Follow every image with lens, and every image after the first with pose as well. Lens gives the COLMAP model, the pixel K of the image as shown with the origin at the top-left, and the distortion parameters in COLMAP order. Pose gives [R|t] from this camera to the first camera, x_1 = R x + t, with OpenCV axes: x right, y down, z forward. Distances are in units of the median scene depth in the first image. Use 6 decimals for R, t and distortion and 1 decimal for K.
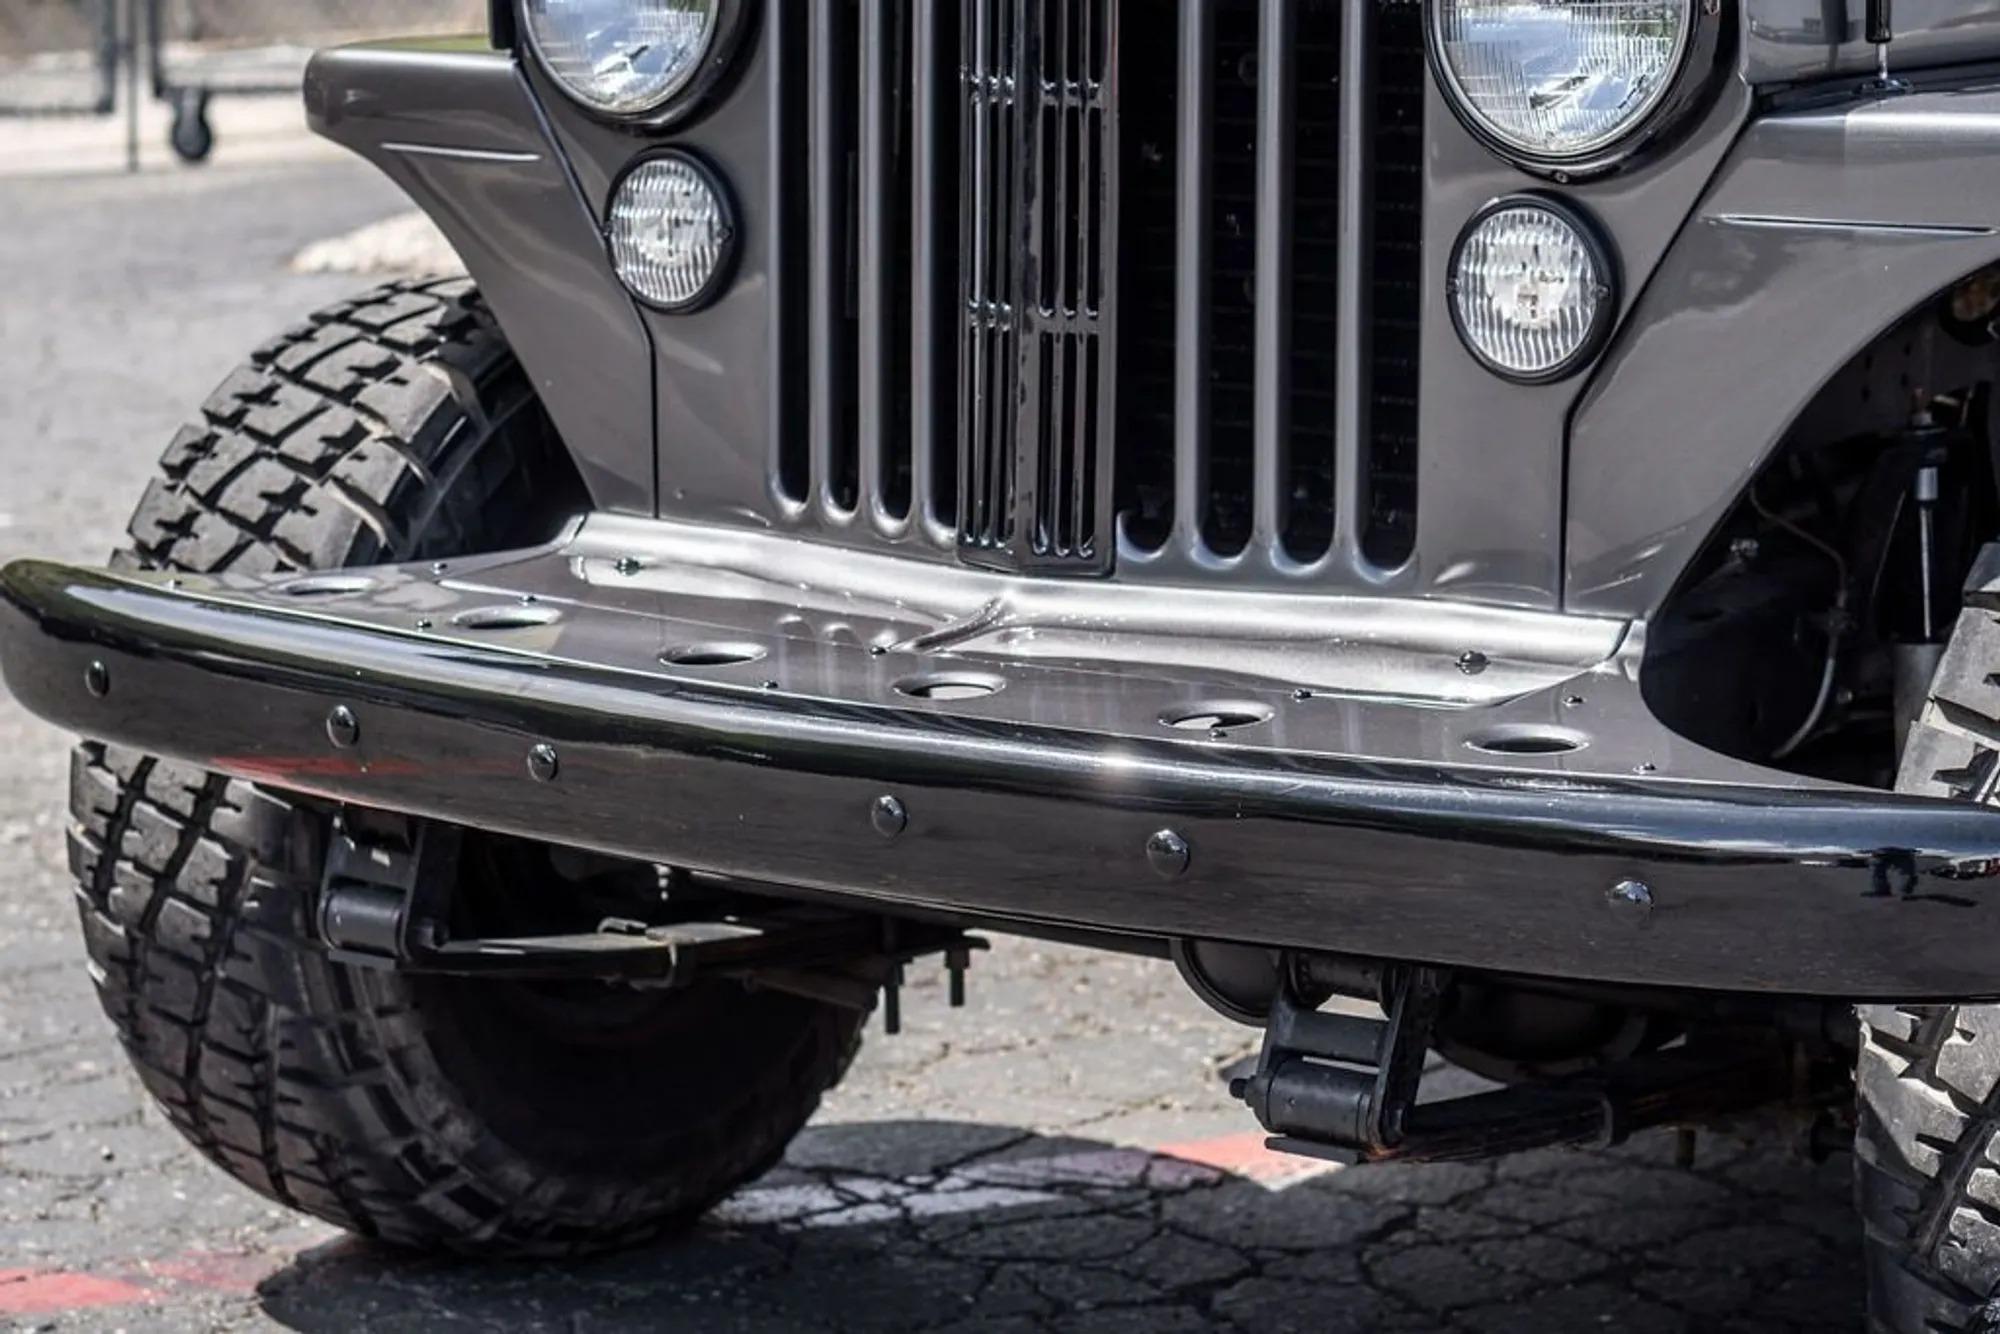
lens RADIAL K [[4420.5, 0, 998.8], [0, 4420.5, 608.5], [0, 0, 1]] dist [-0.038233, -0.264977]
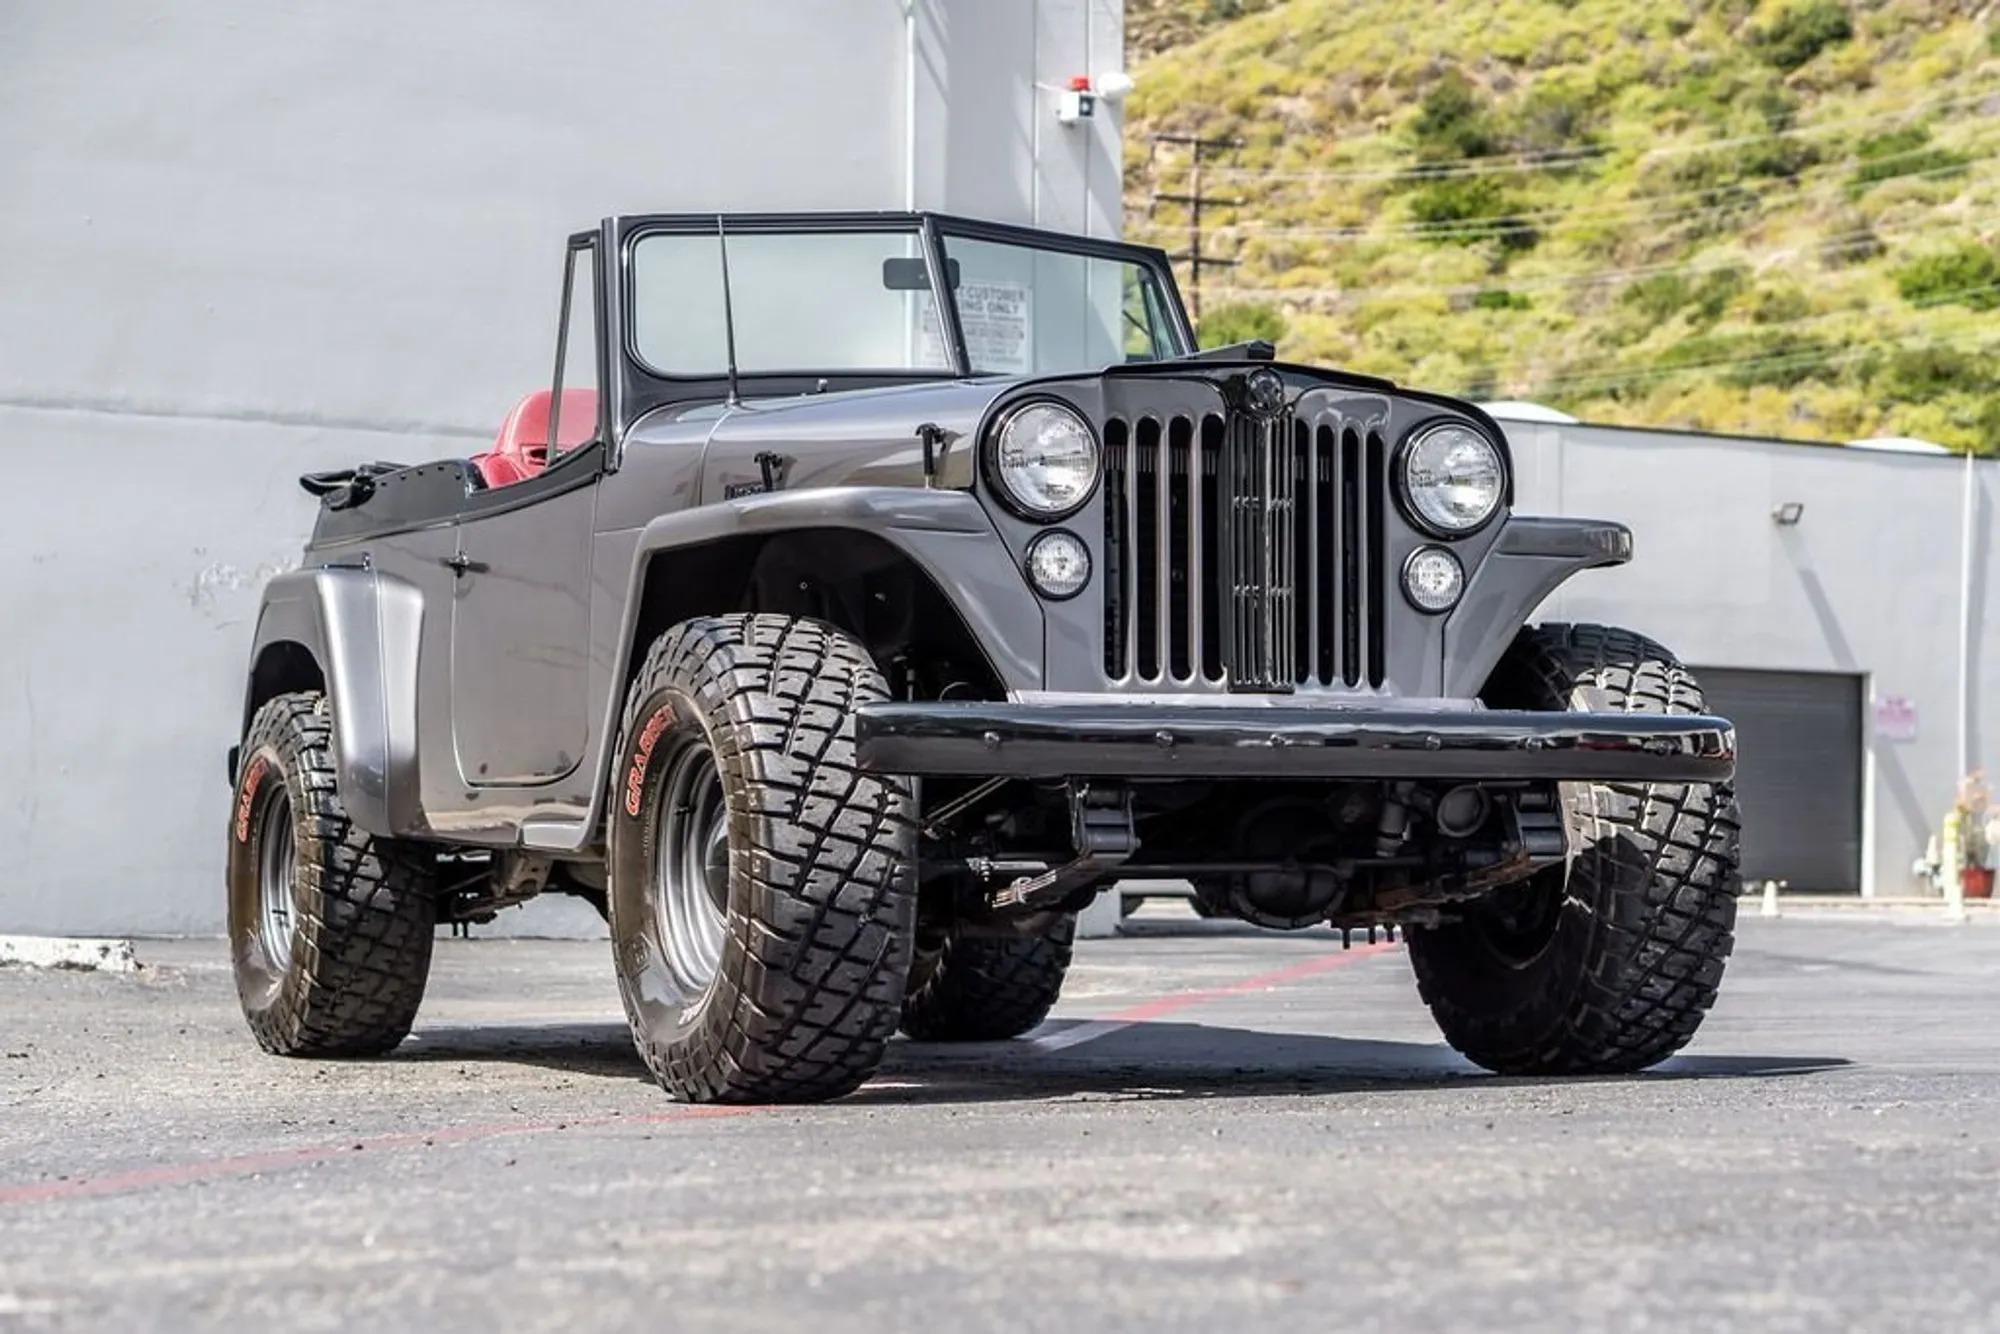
lens RADIAL K [[4458.8, 0, 1031.5], [0, 4458.8, 669.8], [0, 0, 1]] dist [0.060734, -0.391660]
pose [[0.500098, 0.052935, 0.864350, -1.963043], [0.141742, 0.979665, -0.142007, 0.278455], [-0.854290, 0.193532, 0.482425, -0.092103]]
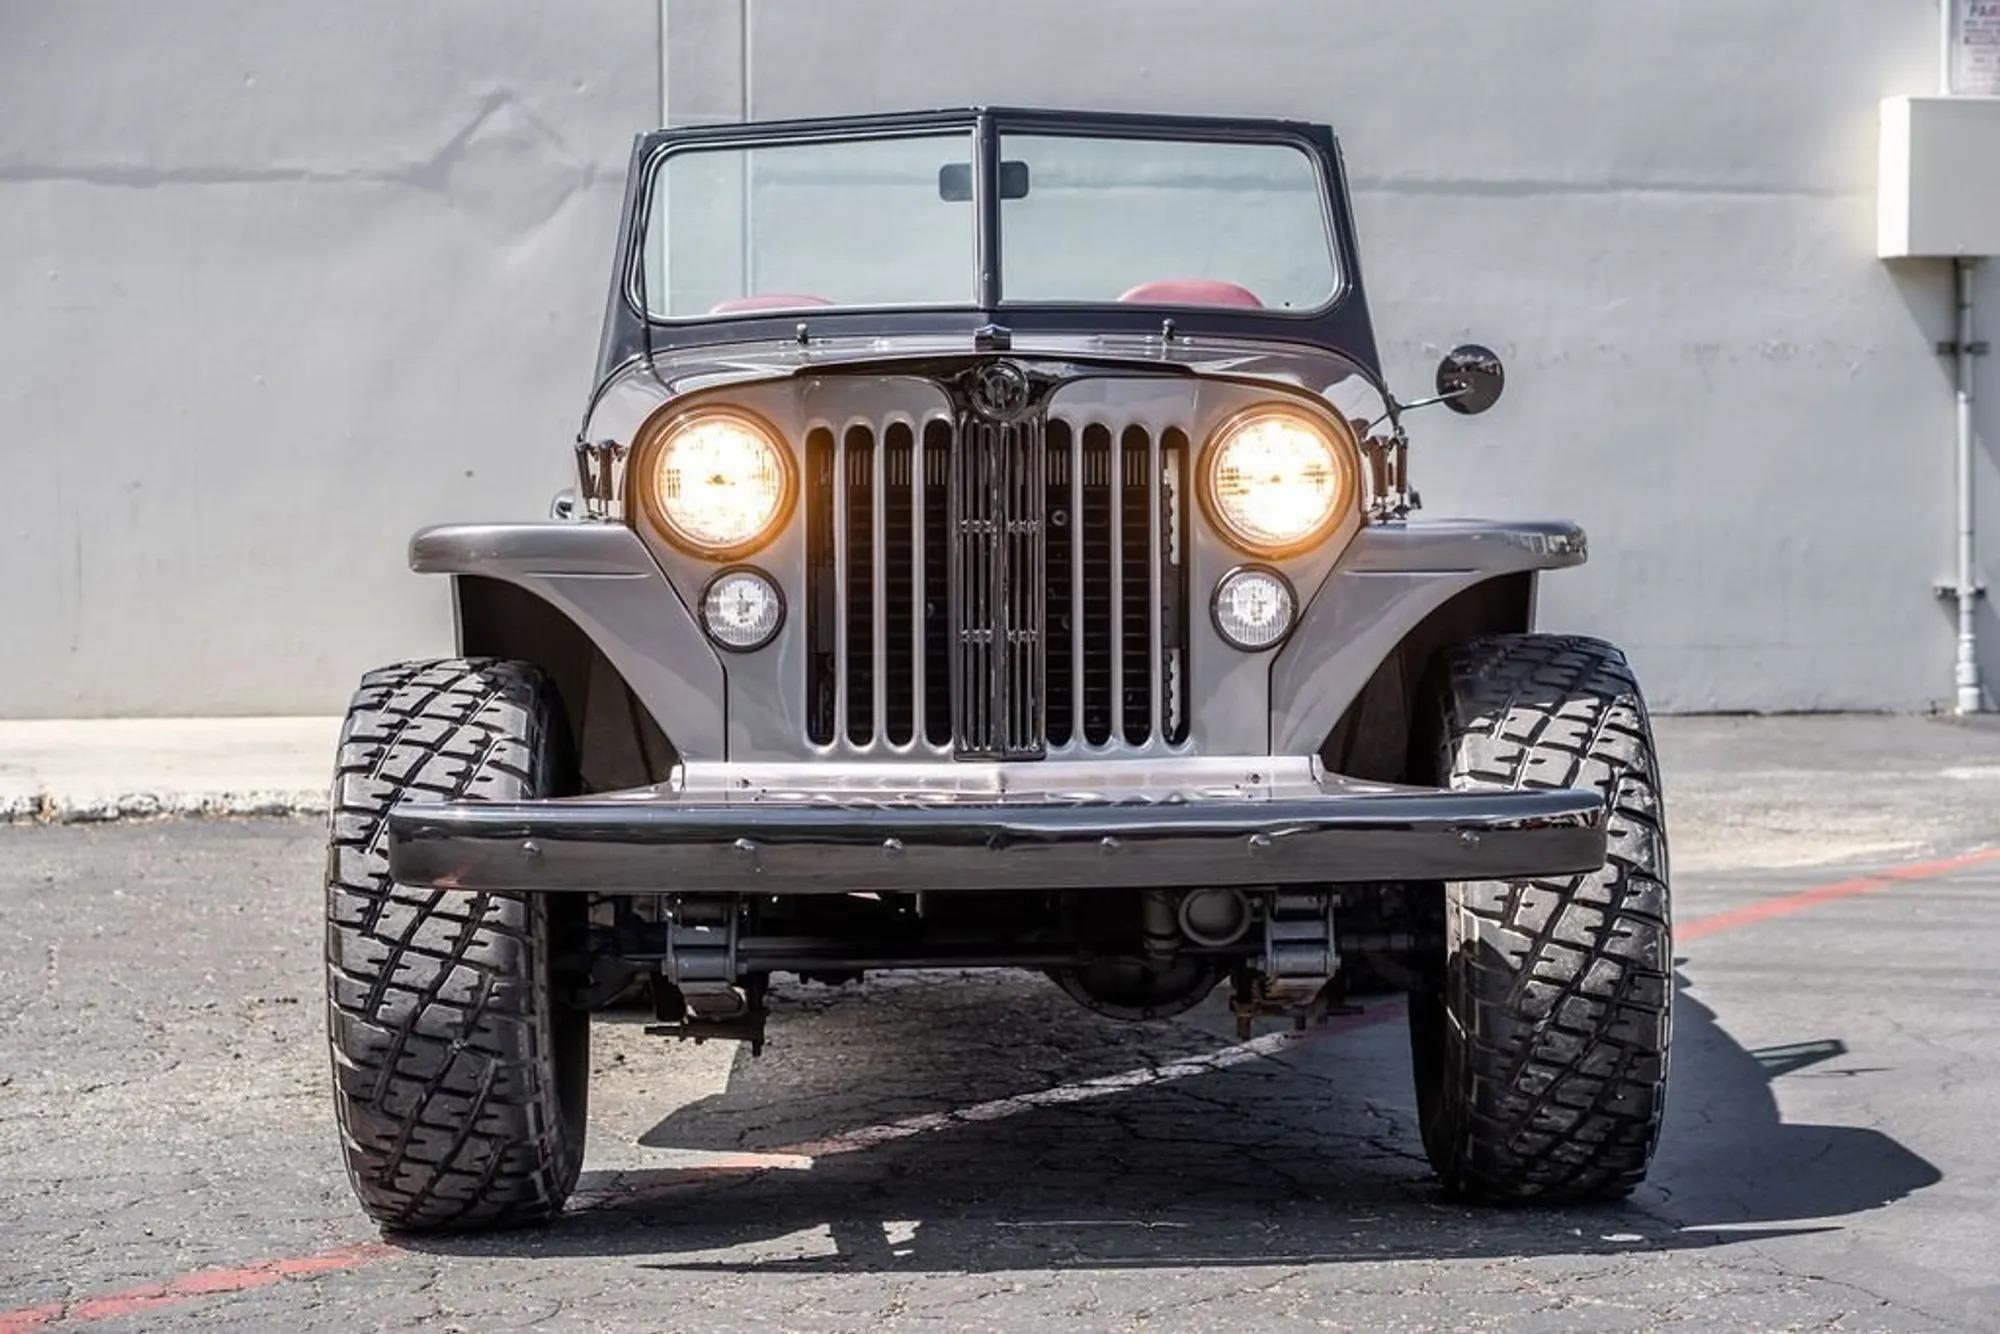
lens RADIAL K [[4304.3, 0, 1011.0], [0, 4304.3, 667.3], [0, 0, 1]] dist [0.090823, -0.212243]
pose [[0.797936, -0.021414, 0.602362, -1.040480], [0.102549, 0.989622, -0.100663, 0.130722], [-0.593955, 0.142094, 0.791850, -0.510683]]
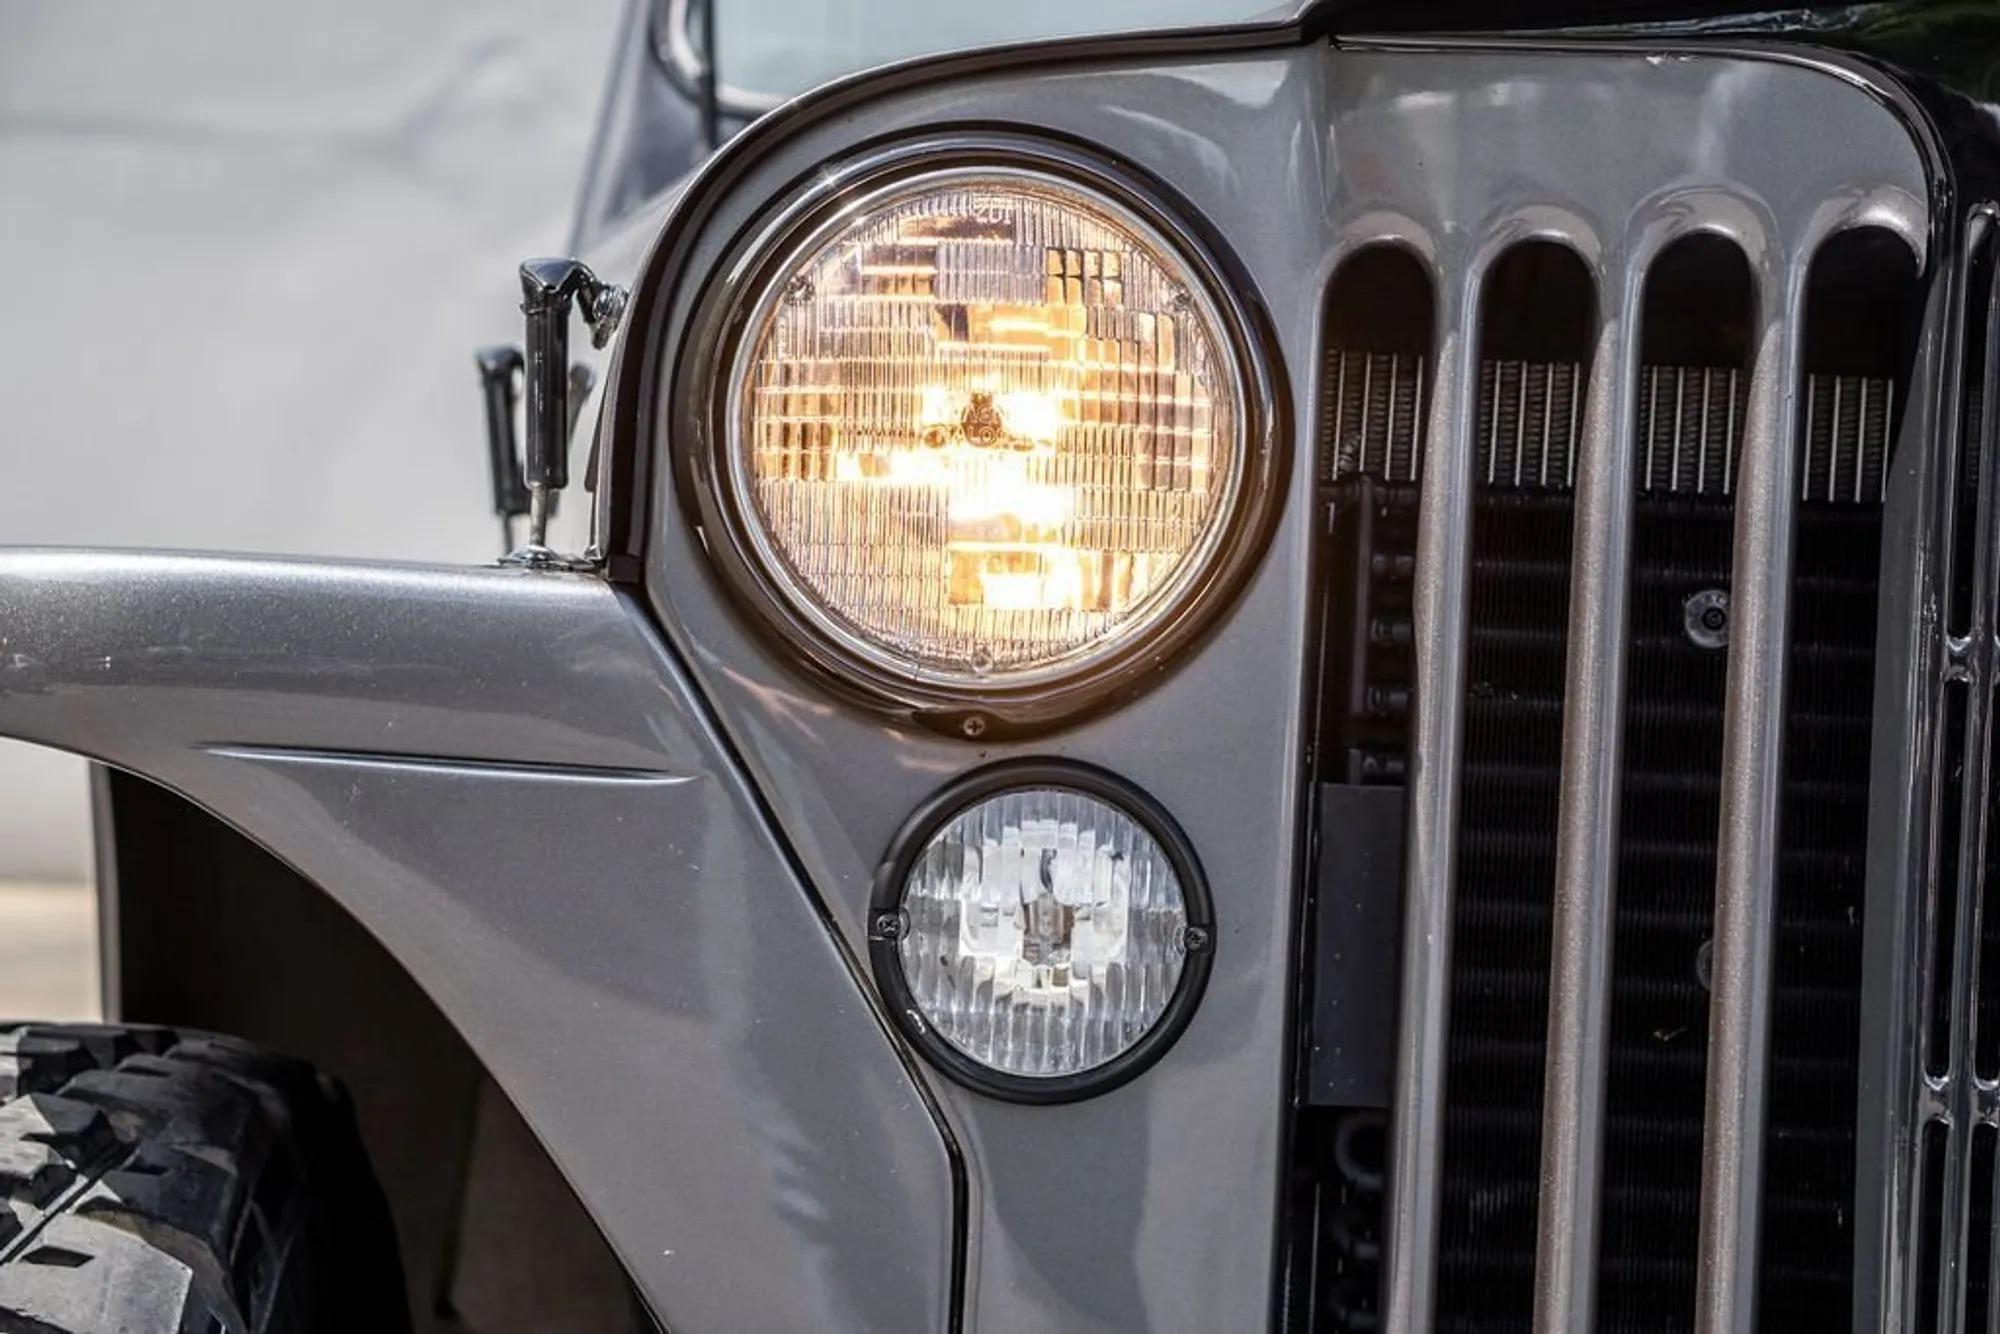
lens RADIAL K [[4304.3, 0, 1011.0], [0, 4304.3, 667.3], [0, 0, 1]] dist [0.090823, -0.212243]
pose [[0.799163, 0.042969, 0.599577, -0.341397], [0.049143, 0.989433, -0.136410, -0.047196], [-0.599102, 0.138479, 0.788606, 0.587369]]
